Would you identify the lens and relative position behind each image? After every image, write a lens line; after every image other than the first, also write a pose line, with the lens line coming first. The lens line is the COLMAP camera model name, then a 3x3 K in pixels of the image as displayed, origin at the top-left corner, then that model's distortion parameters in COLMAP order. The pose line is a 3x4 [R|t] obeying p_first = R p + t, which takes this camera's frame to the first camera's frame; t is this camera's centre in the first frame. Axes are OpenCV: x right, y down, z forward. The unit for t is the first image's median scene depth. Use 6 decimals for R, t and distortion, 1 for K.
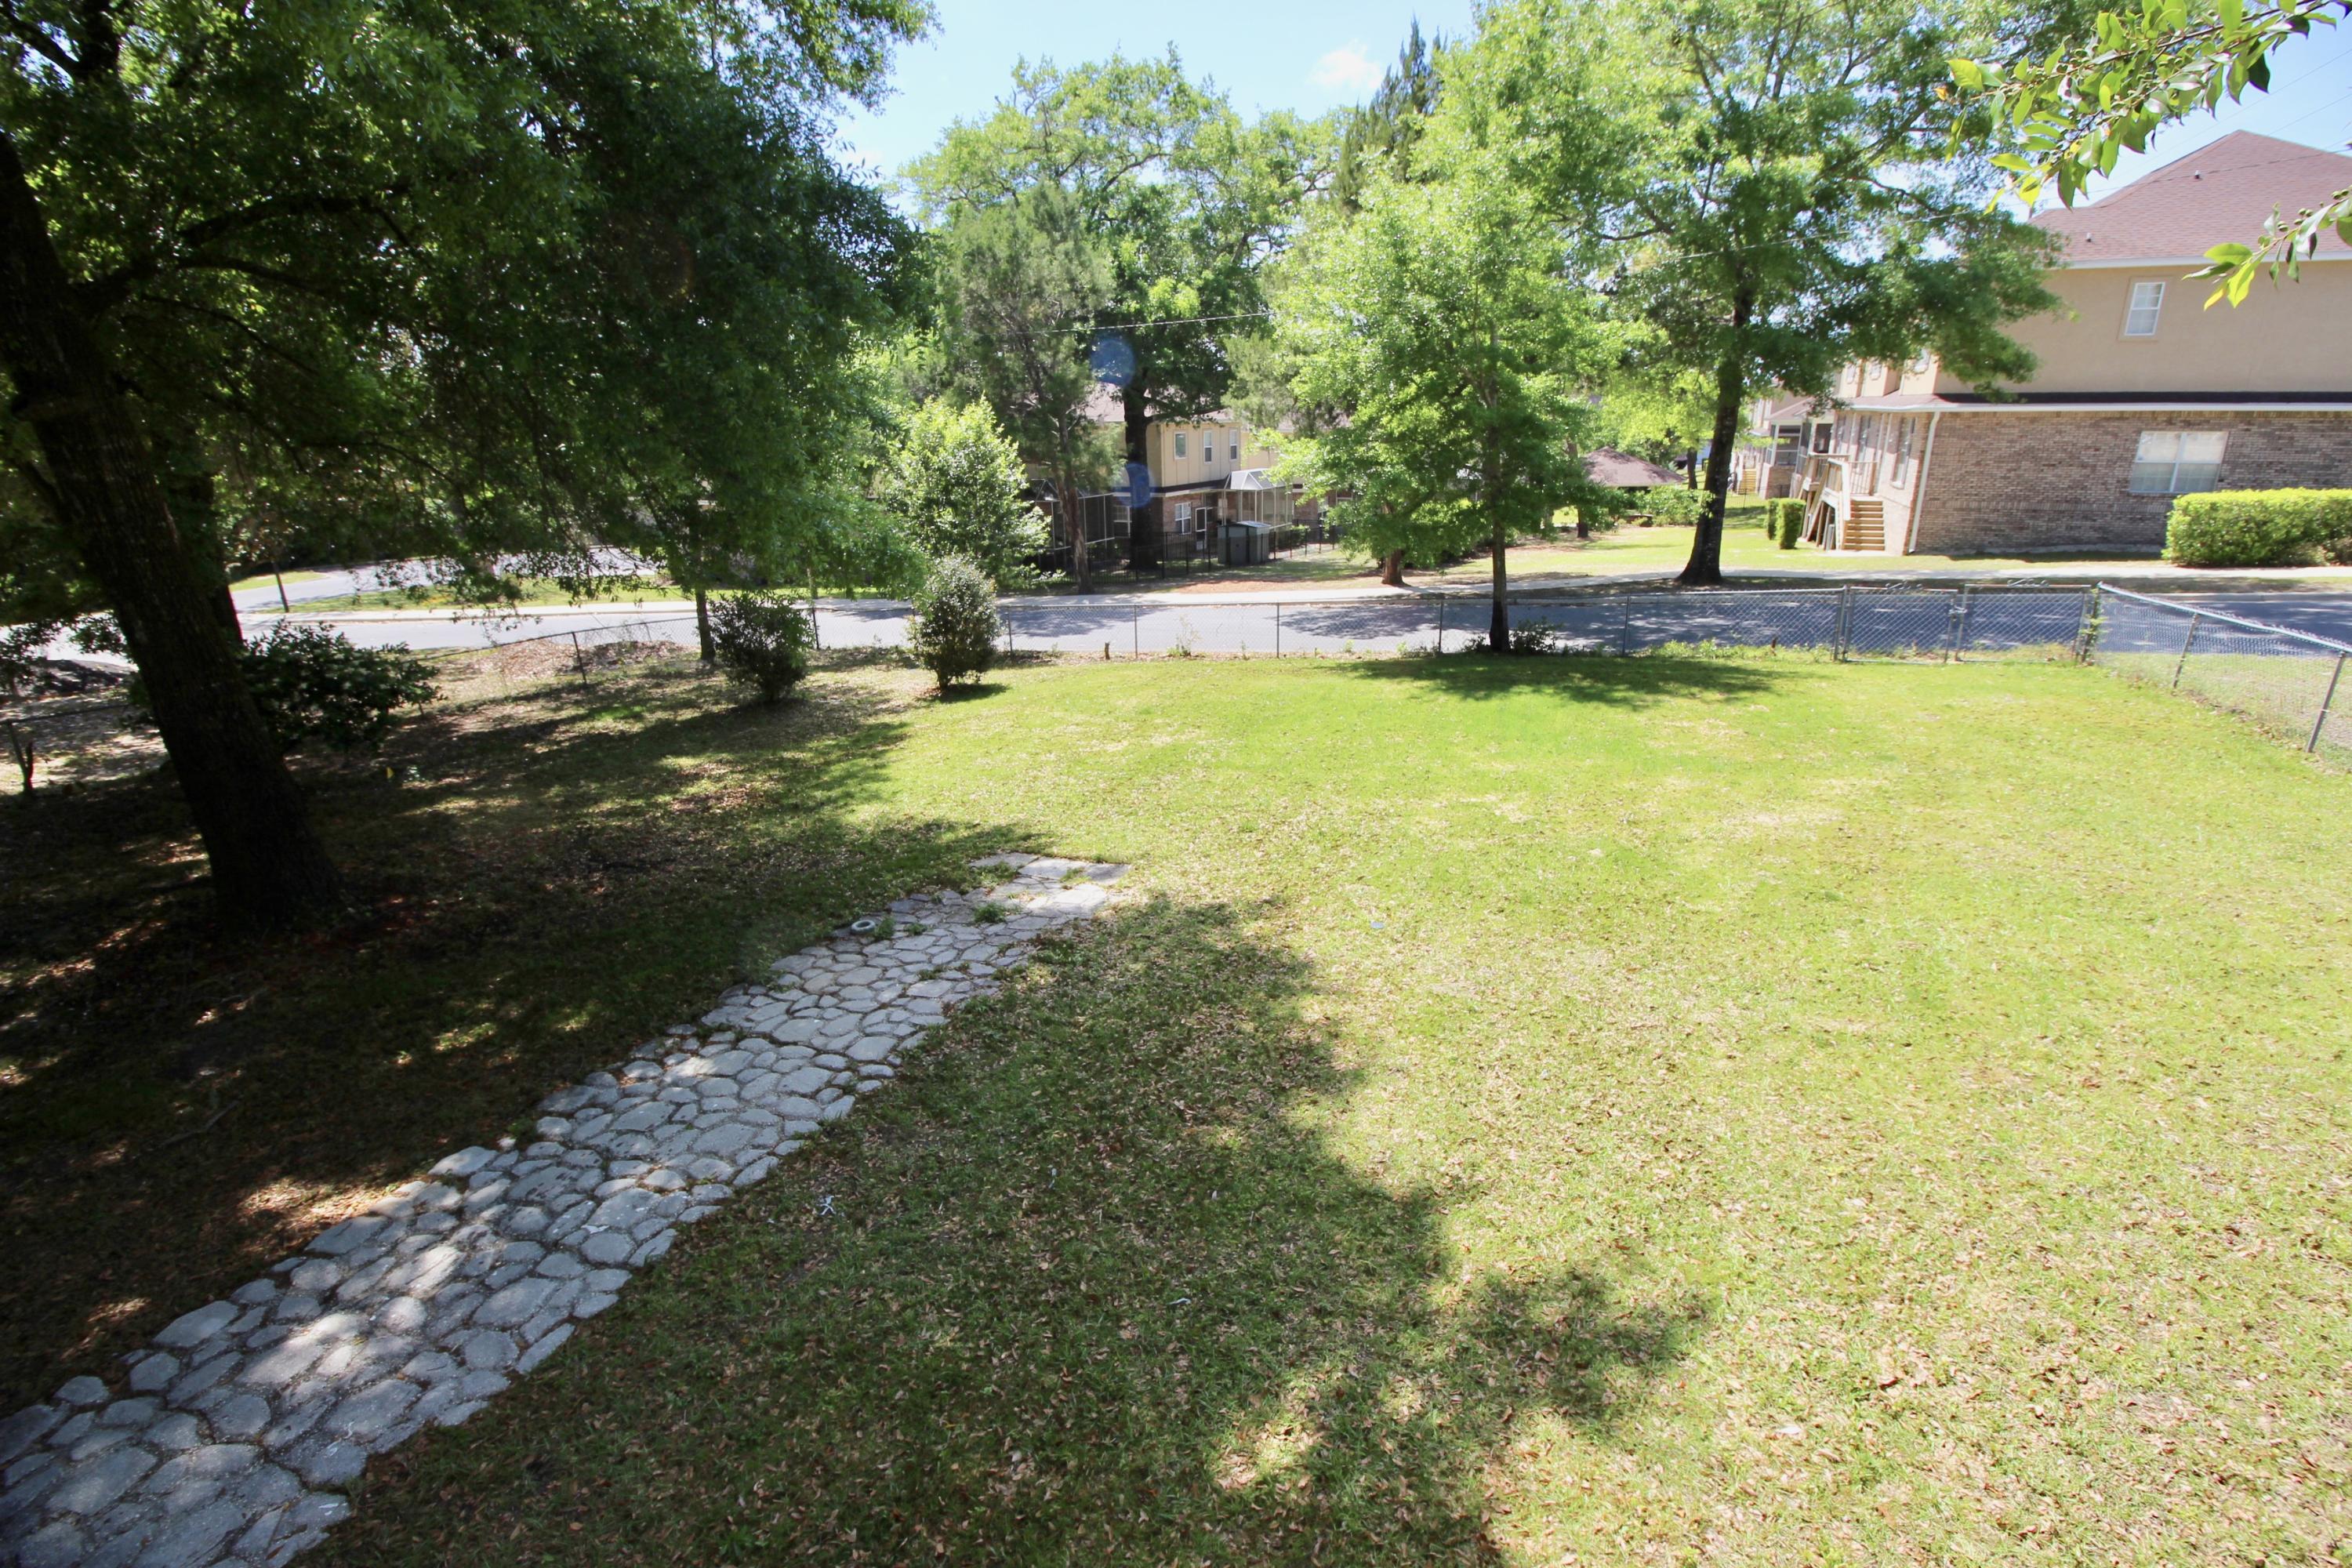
lens RADIAL K [[1100.7, 0, 1162.2], [0, 1100.7, 792.2], [0, 0, 1]] dist [-0.000294, -0.000477]
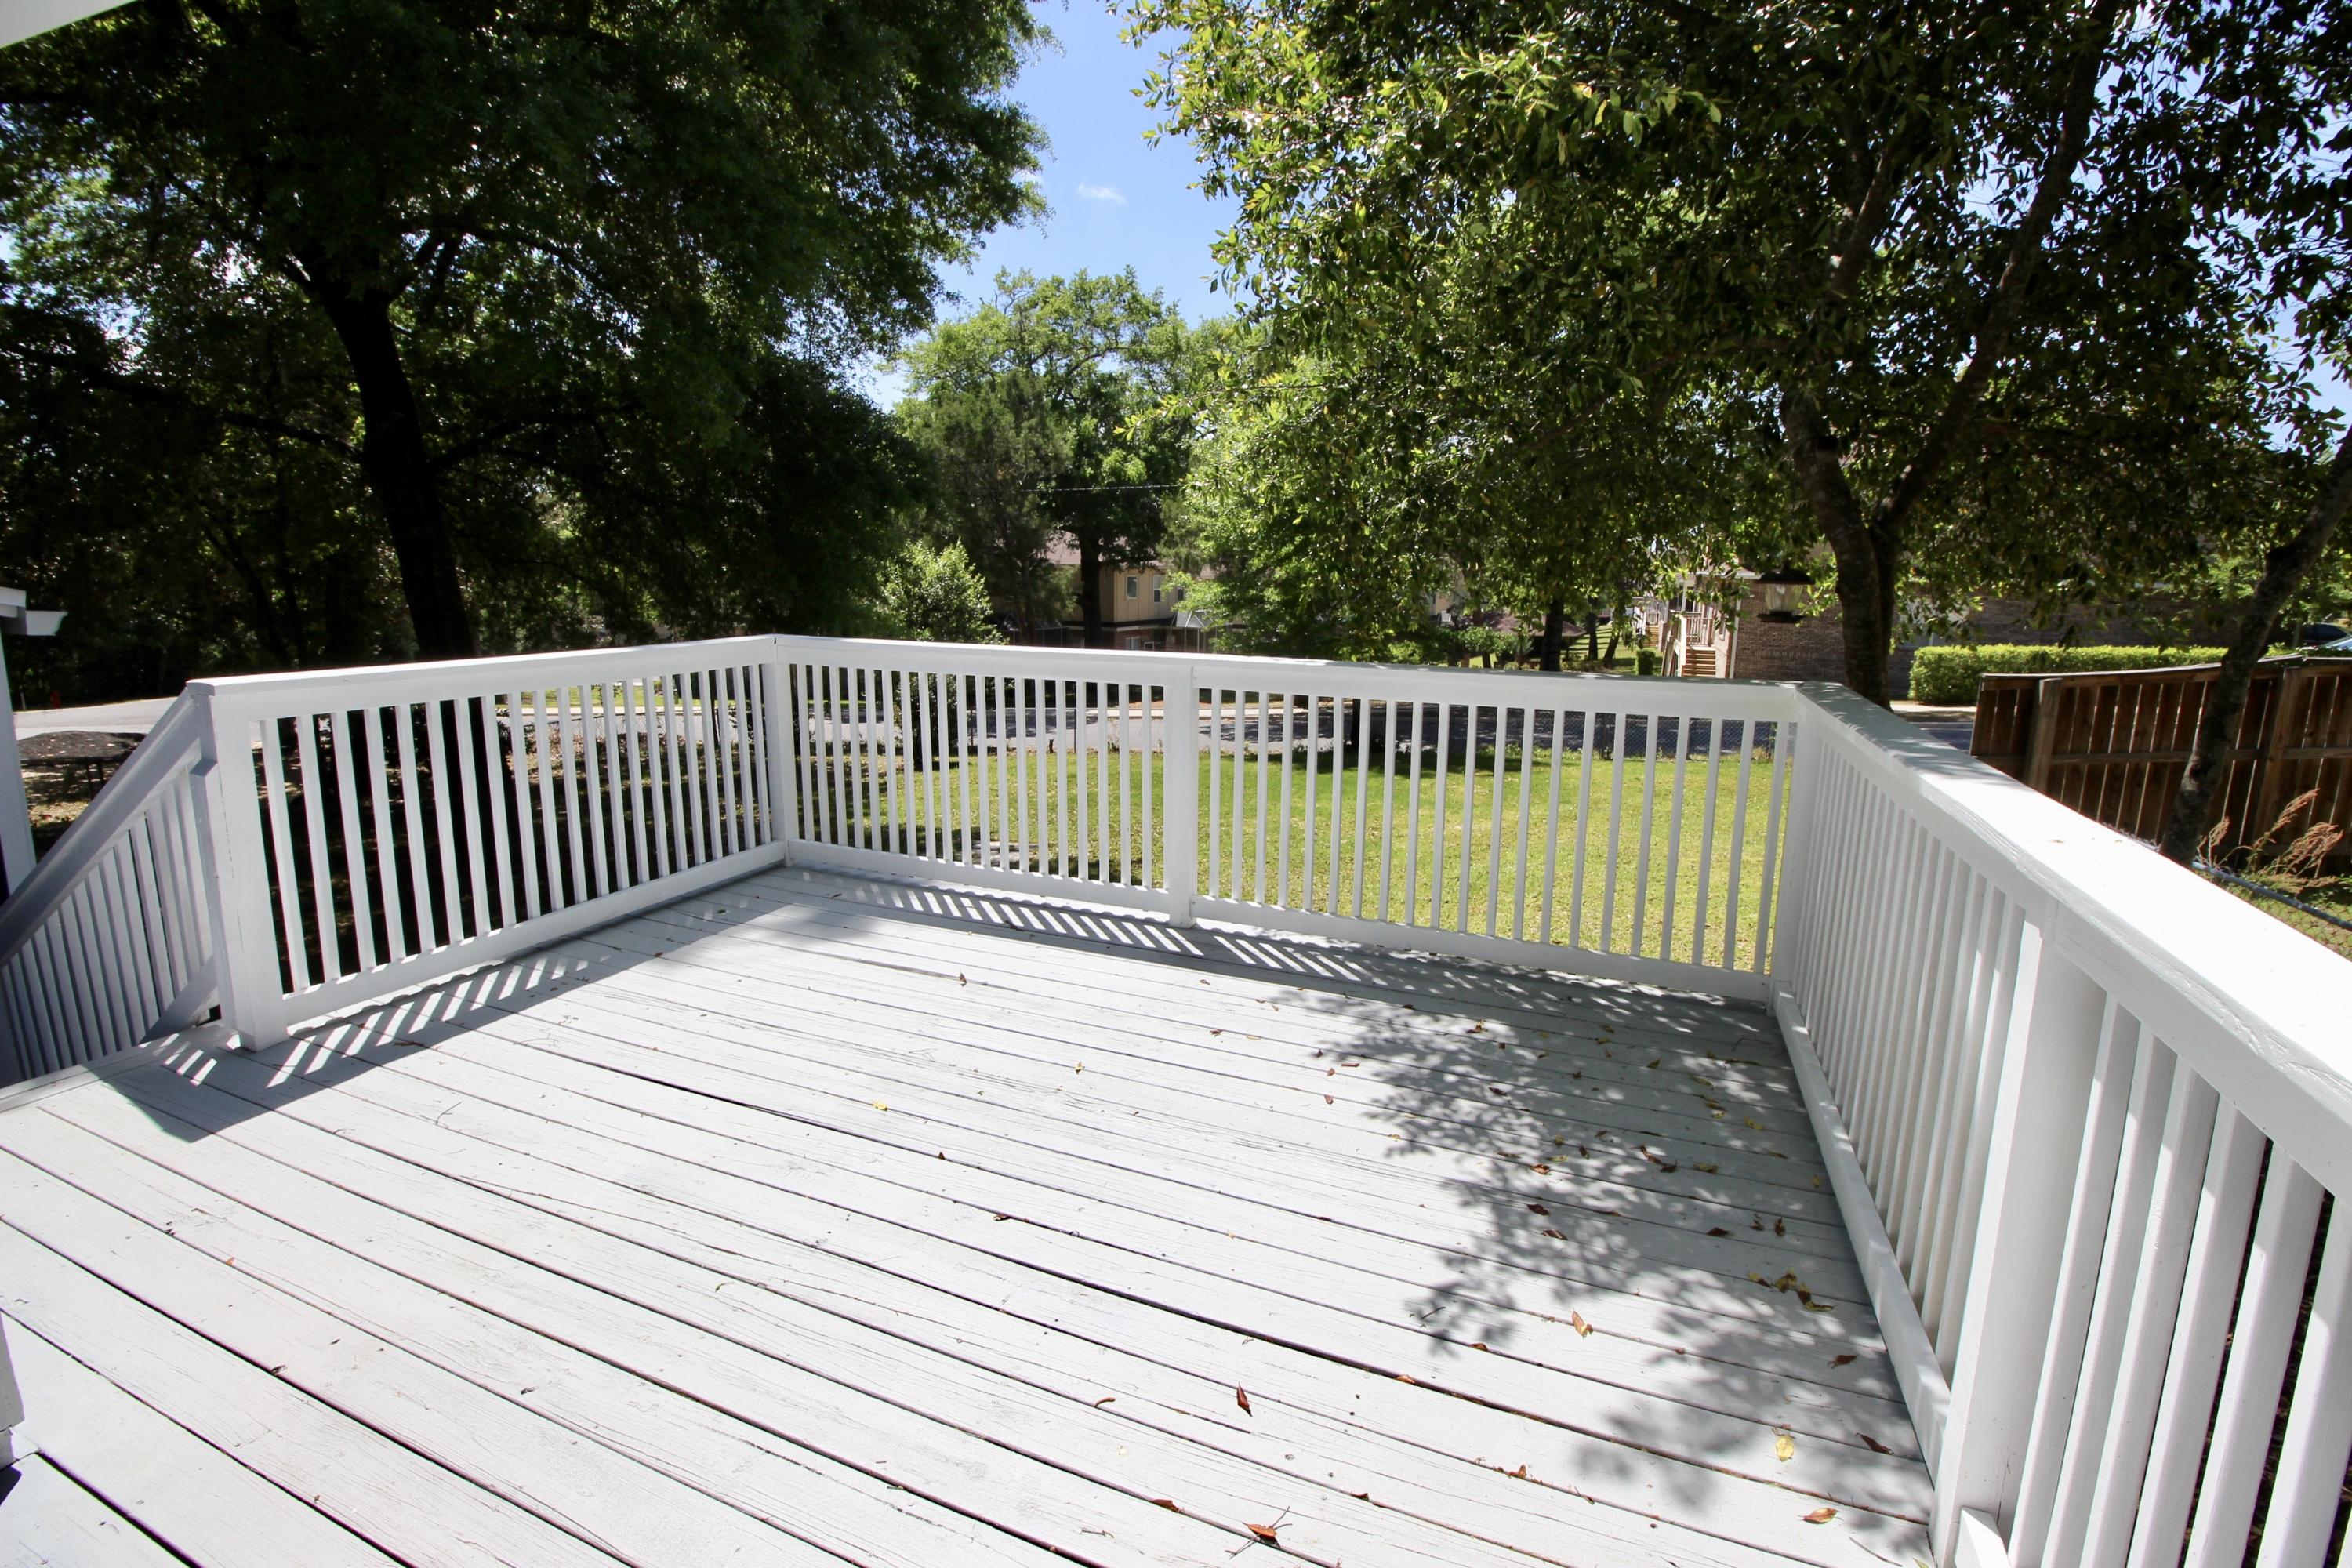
lens RADIAL K [[1100.7, 0, 1183.6], [0, 1100.7, 775.6], [0, 0, 1]] dist [-0.000294, -0.000477]
pose [[0.998381, 0.022297, 0.052325, 0.020932], [-0.014855, 0.990247, -0.138530, 0.045275], [-0.054903, 0.137528, 0.988975, -0.132102]]
